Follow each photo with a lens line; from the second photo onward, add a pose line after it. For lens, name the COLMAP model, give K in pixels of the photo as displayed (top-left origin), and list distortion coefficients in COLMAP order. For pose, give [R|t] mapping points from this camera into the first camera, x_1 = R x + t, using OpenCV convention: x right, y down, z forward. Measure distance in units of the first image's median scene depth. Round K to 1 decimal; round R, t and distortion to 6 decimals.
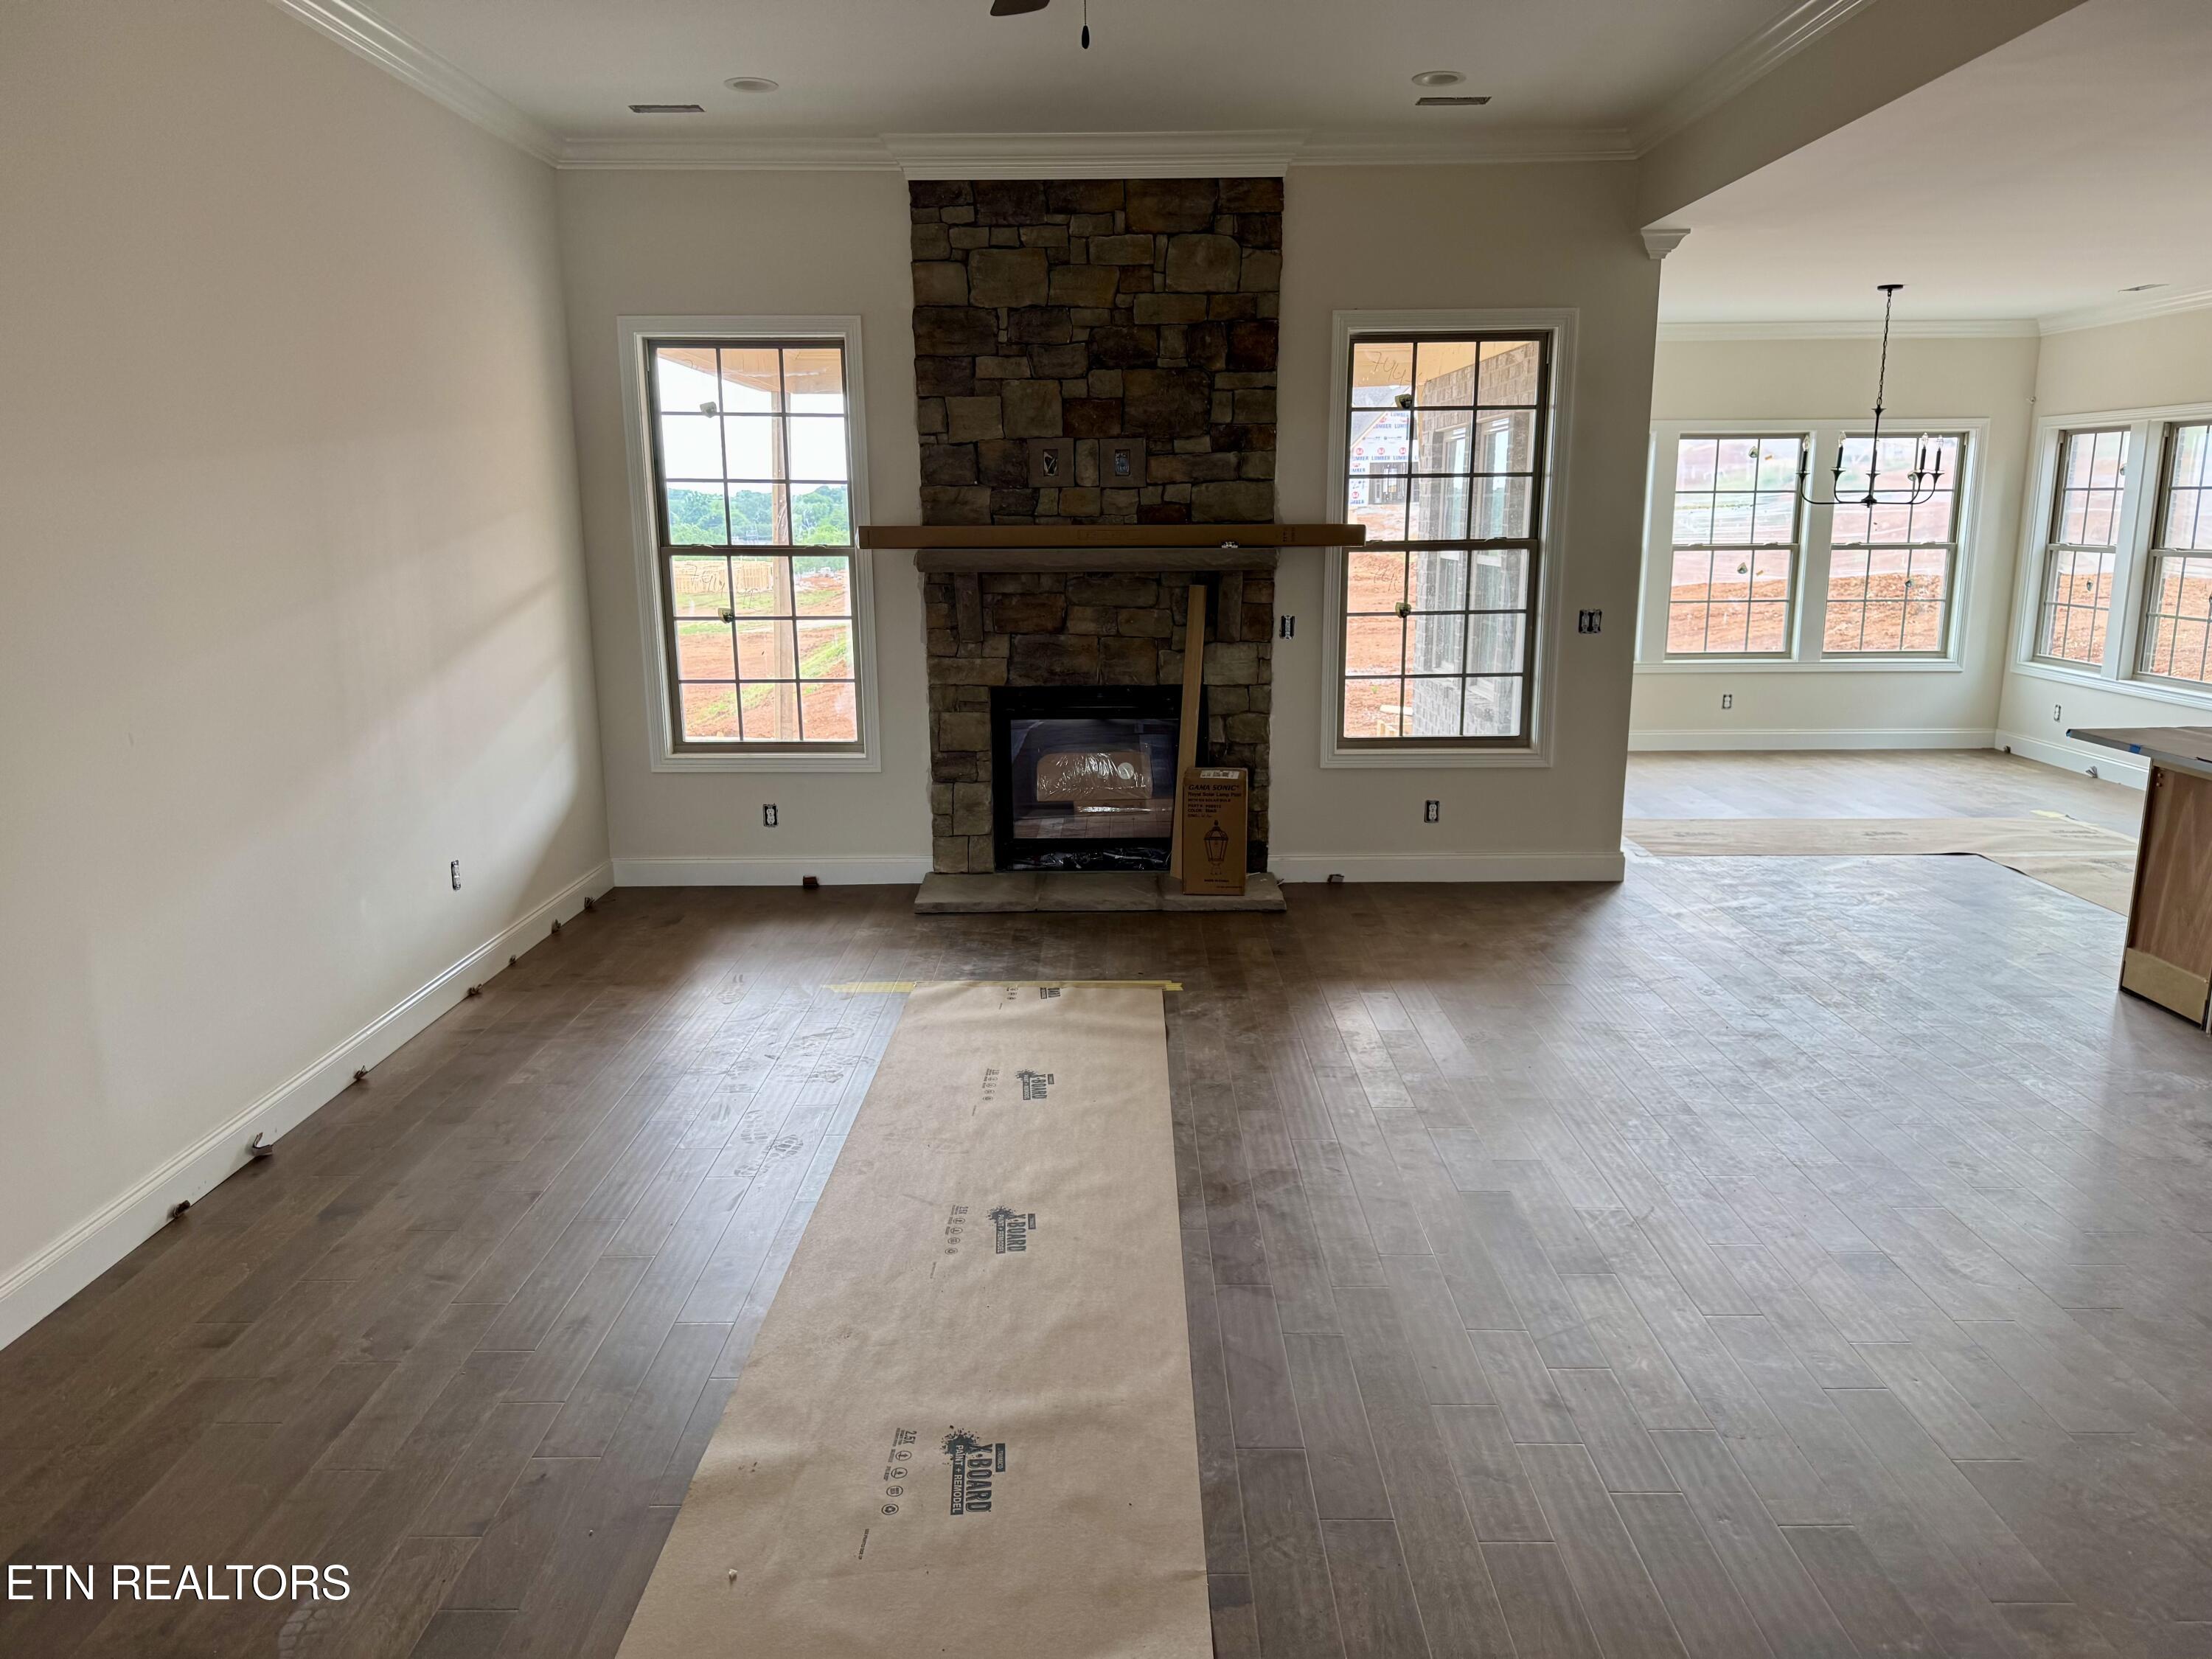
lens RADIAL K [[1589.5, 0, 1118.0], [0, 1589.5, 857.4], [0, 0, 1]] dist [0.067277, -0.059285]
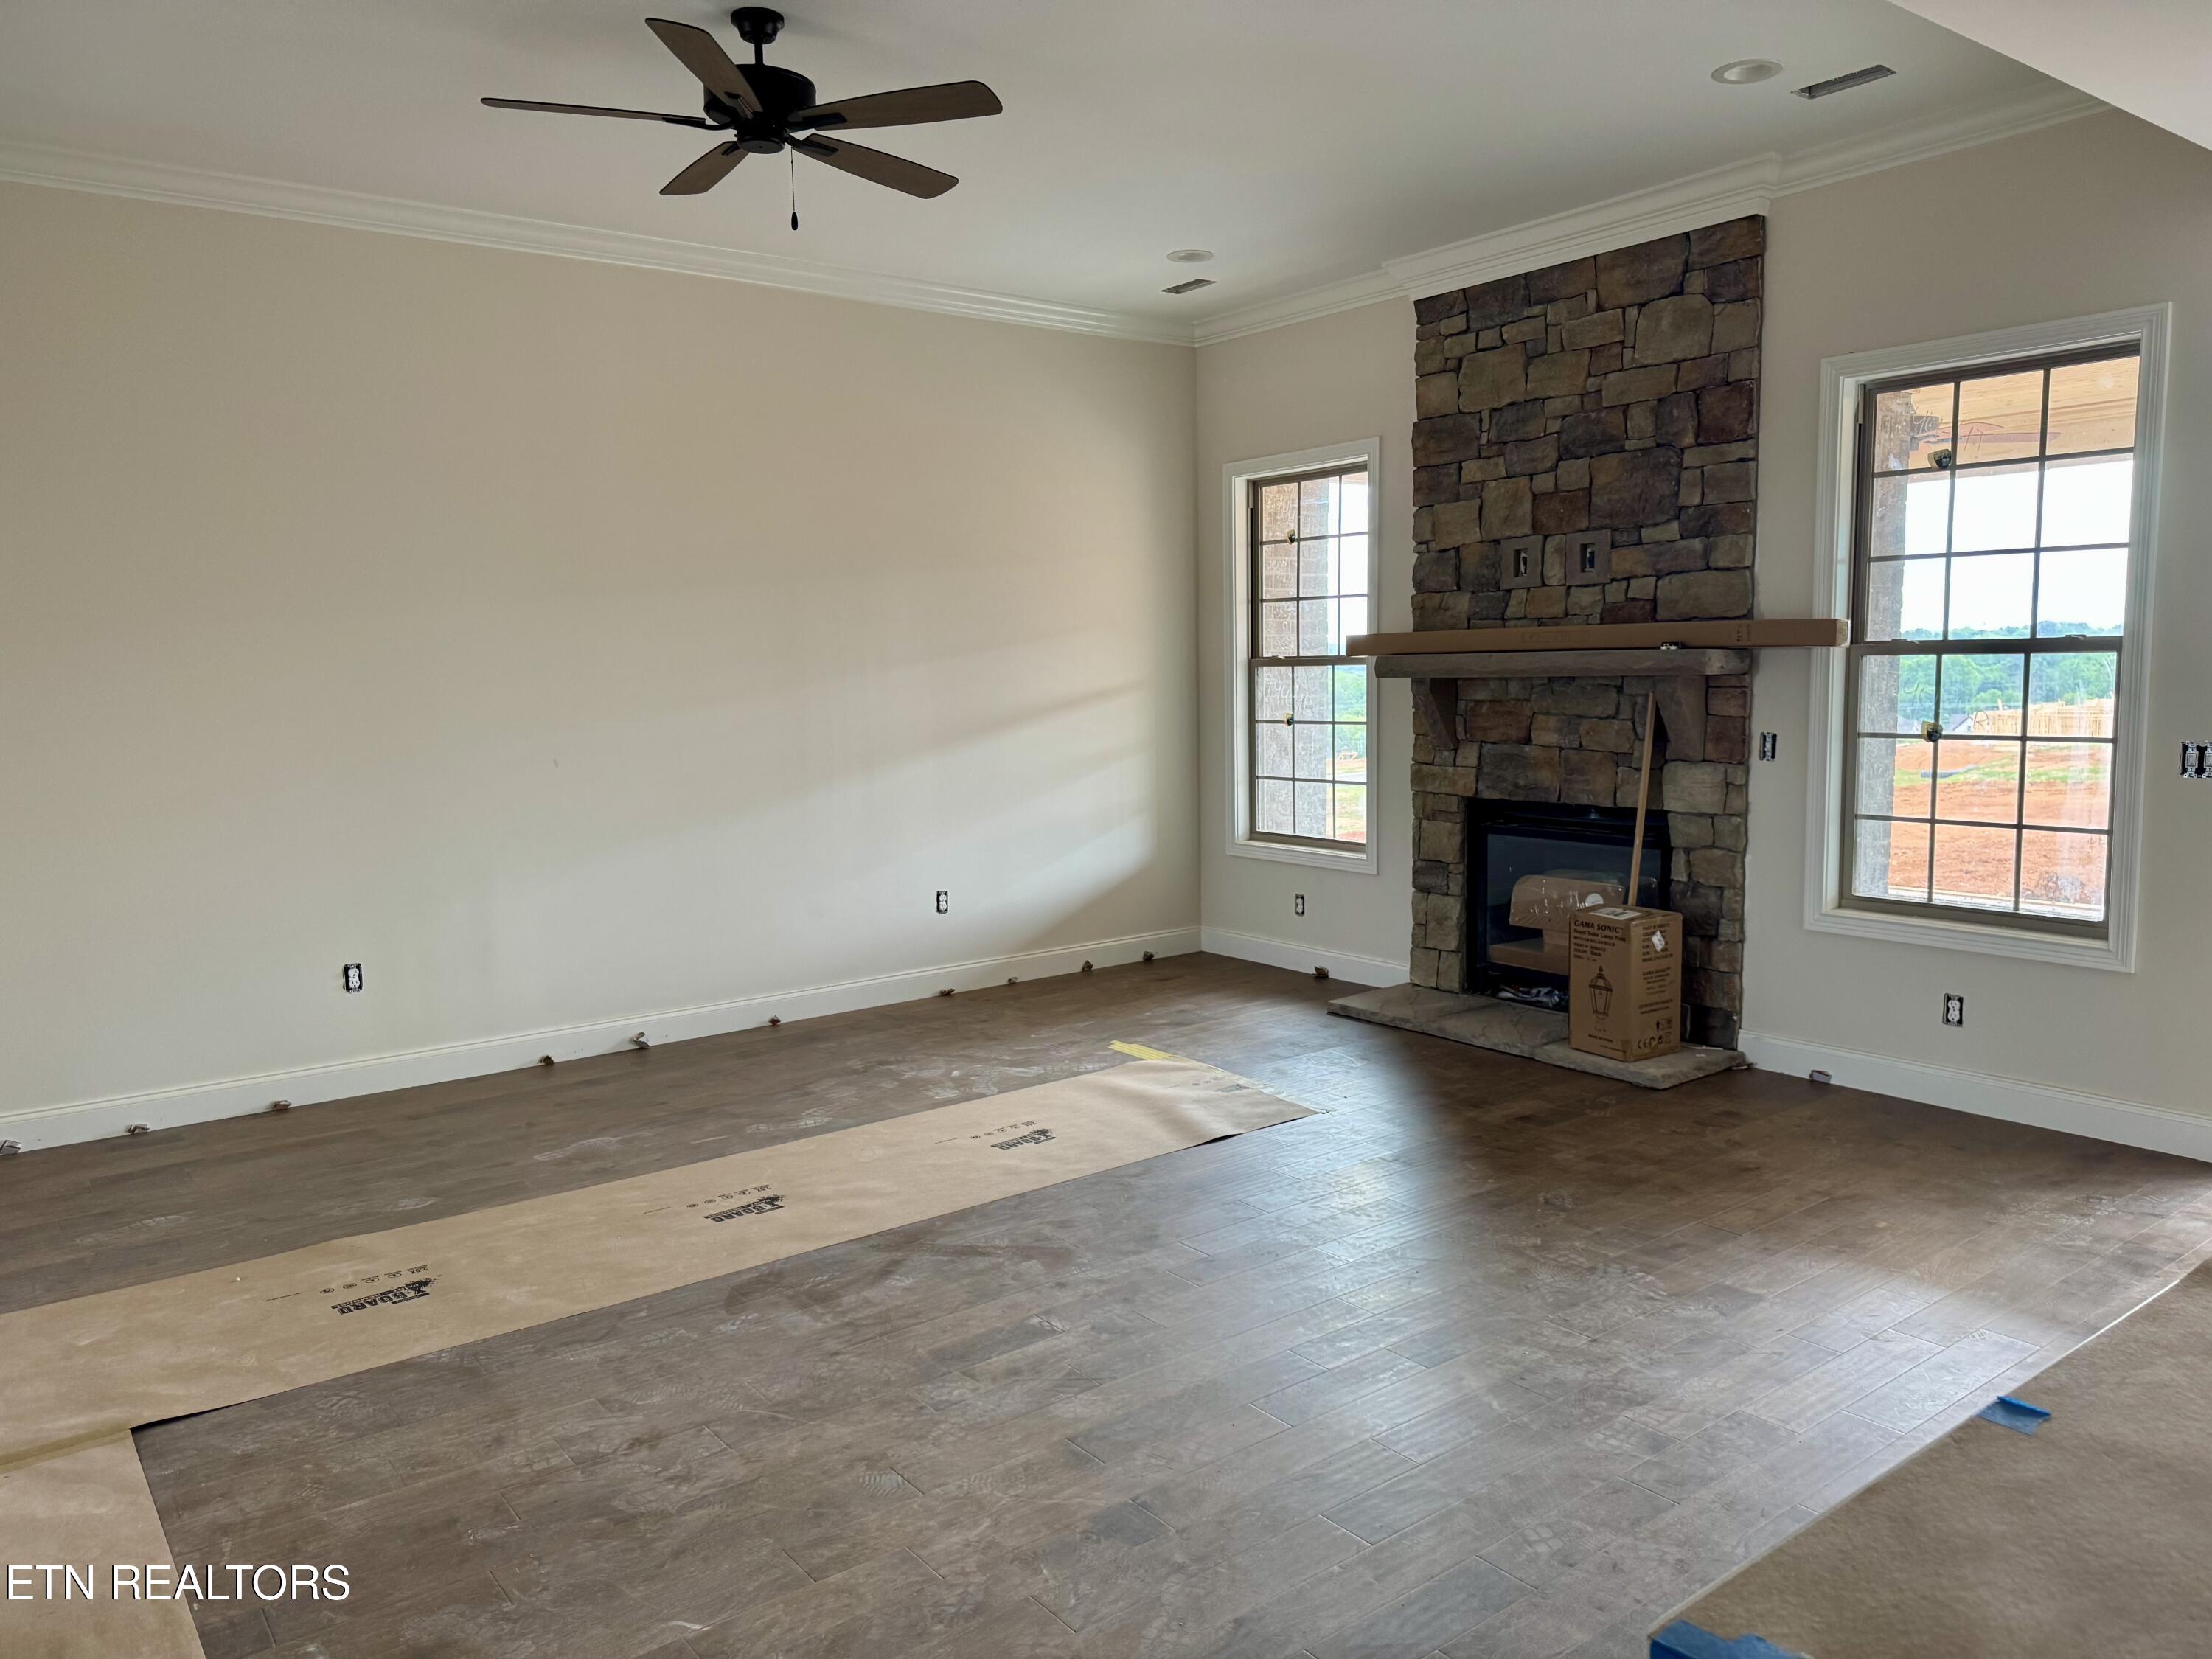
lens RADIAL K [[1589.5, 0, 1112.7], [0, 1589.5, 822.1], [0, 0, 1]] dist [0.067277, -0.059285]
pose [[0.606303, 0.076377, -0.791557, 0.555943], [-0.165378, 0.985725, -0.031560, -0.027724], [0.777848, 0.150041, 0.610279, 0.259329]]
